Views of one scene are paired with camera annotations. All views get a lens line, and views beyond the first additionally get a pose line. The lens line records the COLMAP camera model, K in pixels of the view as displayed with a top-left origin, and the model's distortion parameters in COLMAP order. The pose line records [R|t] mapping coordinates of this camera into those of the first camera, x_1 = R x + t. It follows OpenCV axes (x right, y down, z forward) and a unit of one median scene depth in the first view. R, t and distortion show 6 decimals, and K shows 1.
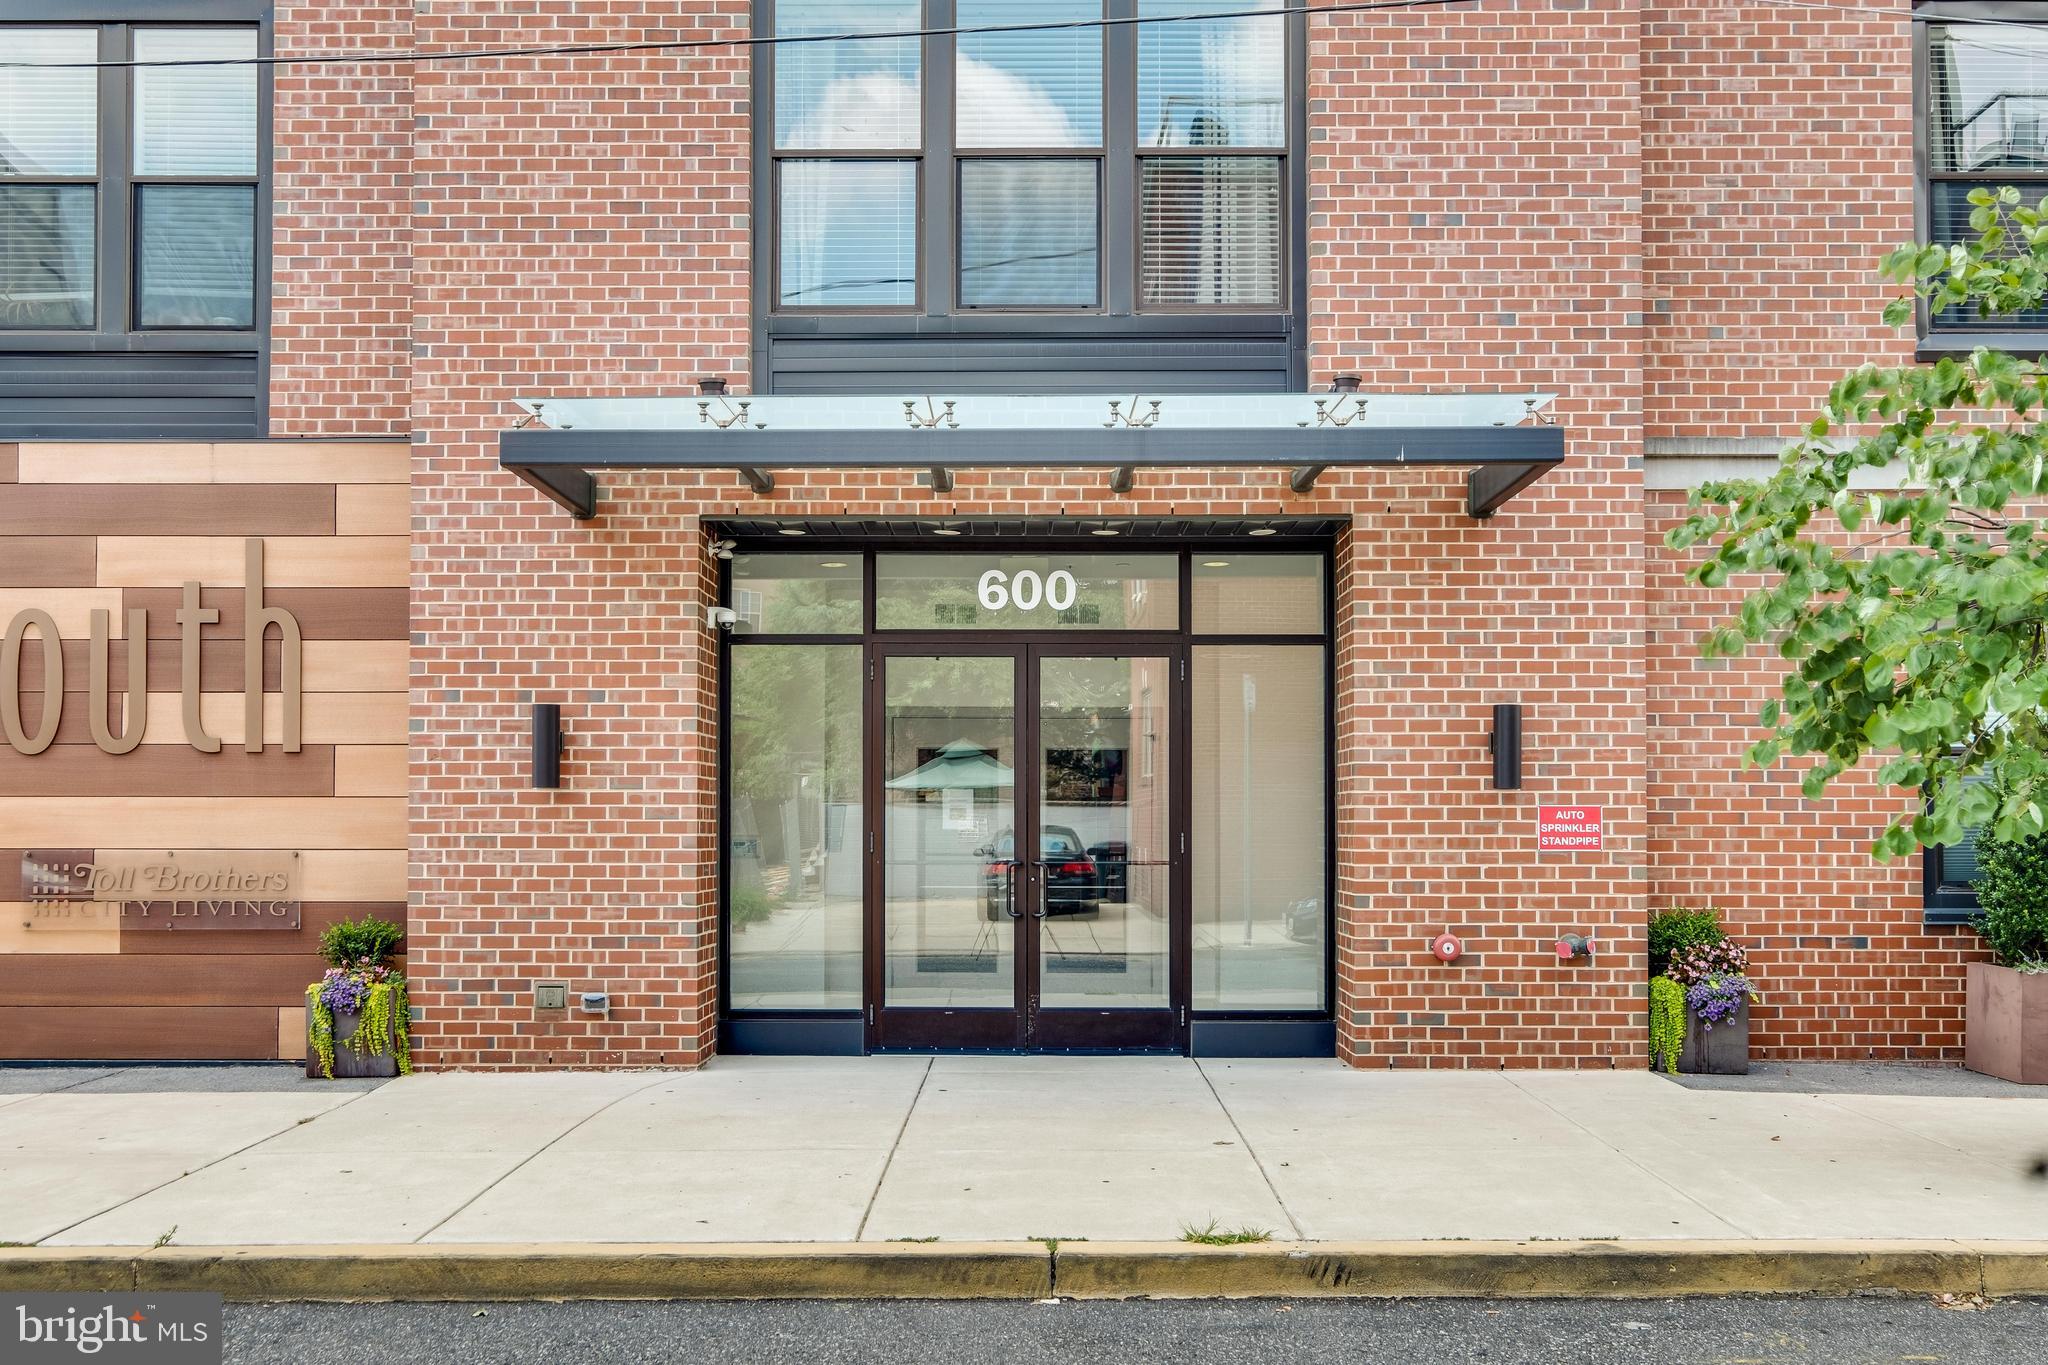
lens RADIAL K [[3033.5, 0, 1031.2], [0, 3033.5, 688.4], [0, 0, 1]] dist [0.025692, 0.000000]
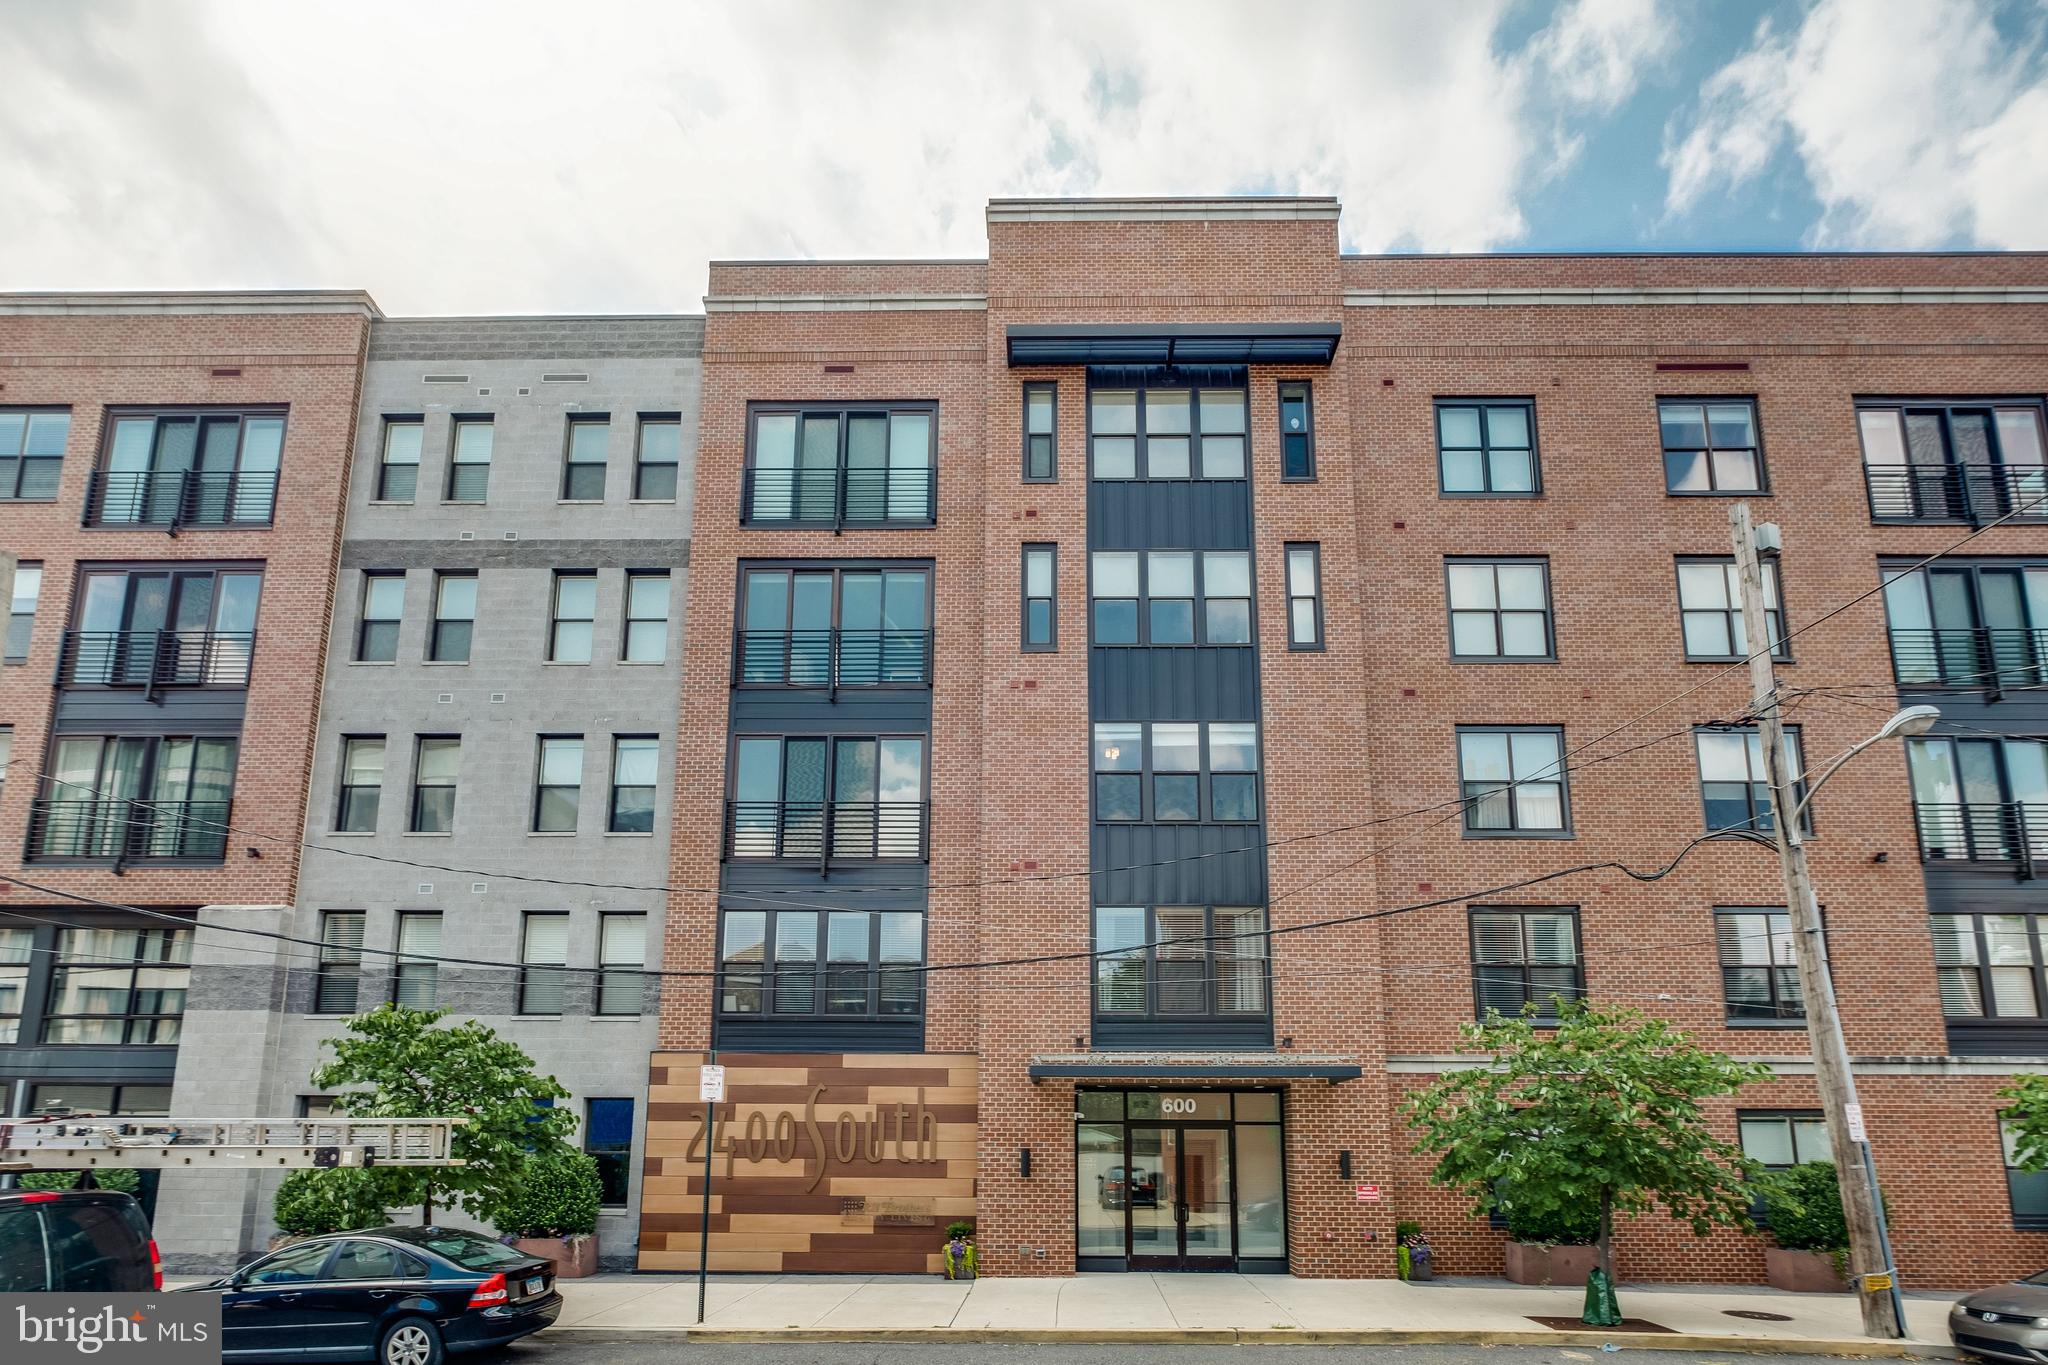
lens RADIAL K [[1546.9, 0, 1036.6], [0, 1546.9, 684.3], [0, 0, 1]] dist [-0.002792, -0.004163]
pose [[0.999850, -0.000311, -0.017338, -0.116311], [-0.003855, 0.970833, -0.239727, -0.070539], [0.016907, 0.239758, 0.970686, -0.573724]]
